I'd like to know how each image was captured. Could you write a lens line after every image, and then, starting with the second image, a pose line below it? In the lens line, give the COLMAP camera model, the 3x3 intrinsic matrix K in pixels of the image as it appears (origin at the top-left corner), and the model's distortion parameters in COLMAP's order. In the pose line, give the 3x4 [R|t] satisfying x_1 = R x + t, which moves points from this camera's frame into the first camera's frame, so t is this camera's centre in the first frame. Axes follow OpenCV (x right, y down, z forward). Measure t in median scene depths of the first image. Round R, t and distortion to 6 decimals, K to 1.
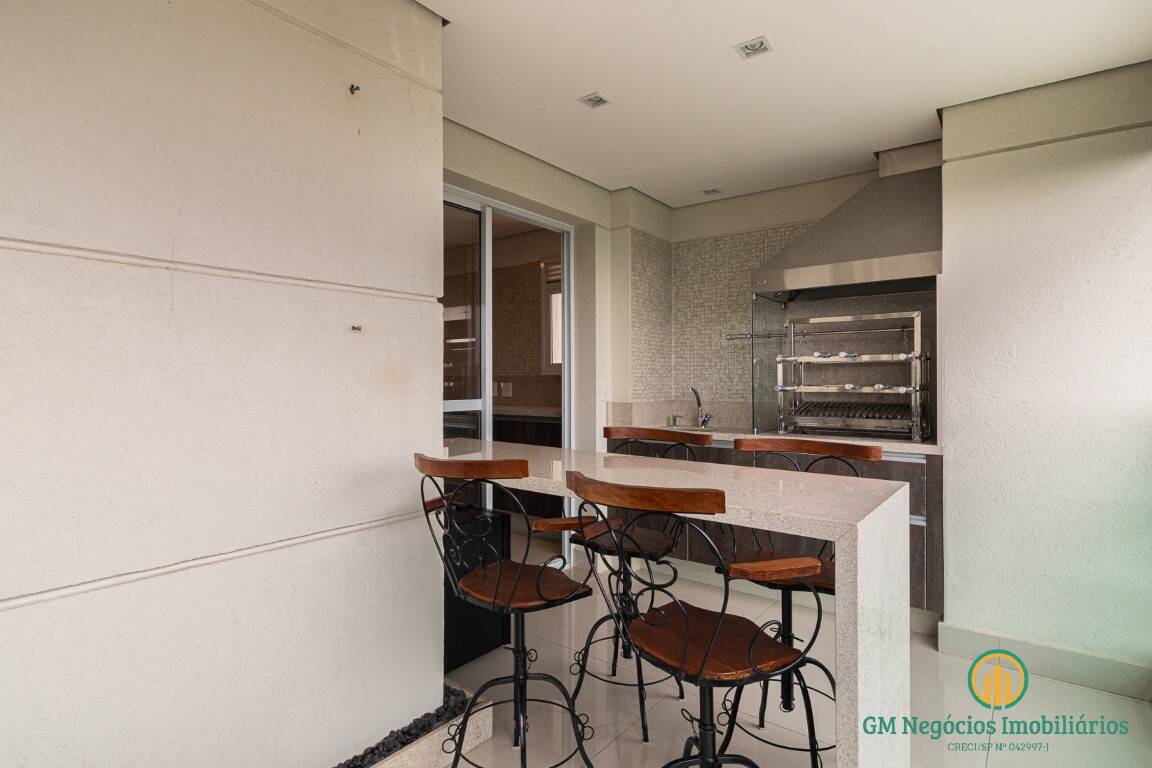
lens RADIAL K [[582.4, 0, 574.9], [0, 582.4, 382.7], [0, 0, 1]] dist [-0.000471, 0.000137]
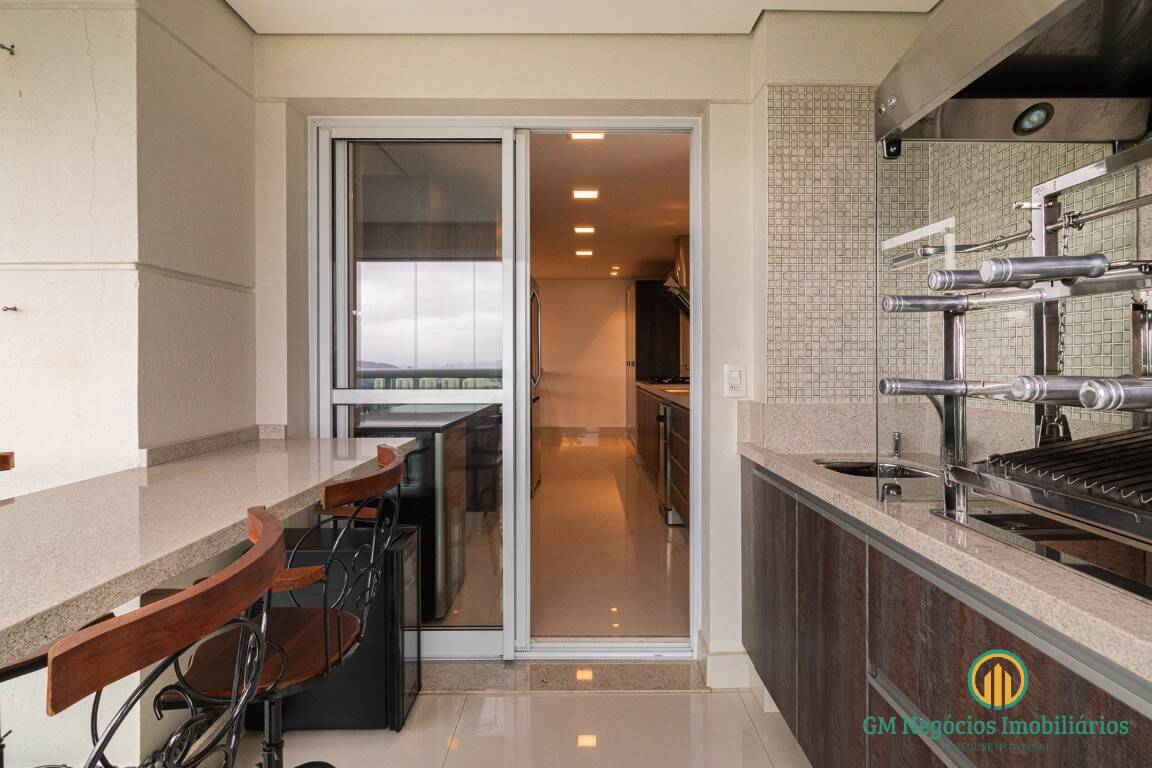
lens RADIAL K [[582.4, 0, 576.3], [0, 582.4, 377.9], [0, 0, 1]] dist [-0.000471, 0.000137]
pose [[0.615553, 0.012837, -0.787991, 0.783407], [-0.001069, 0.999880, 0.015453, 0.000900], [0.788095, -0.008670, 0.615493, 0.980857]]
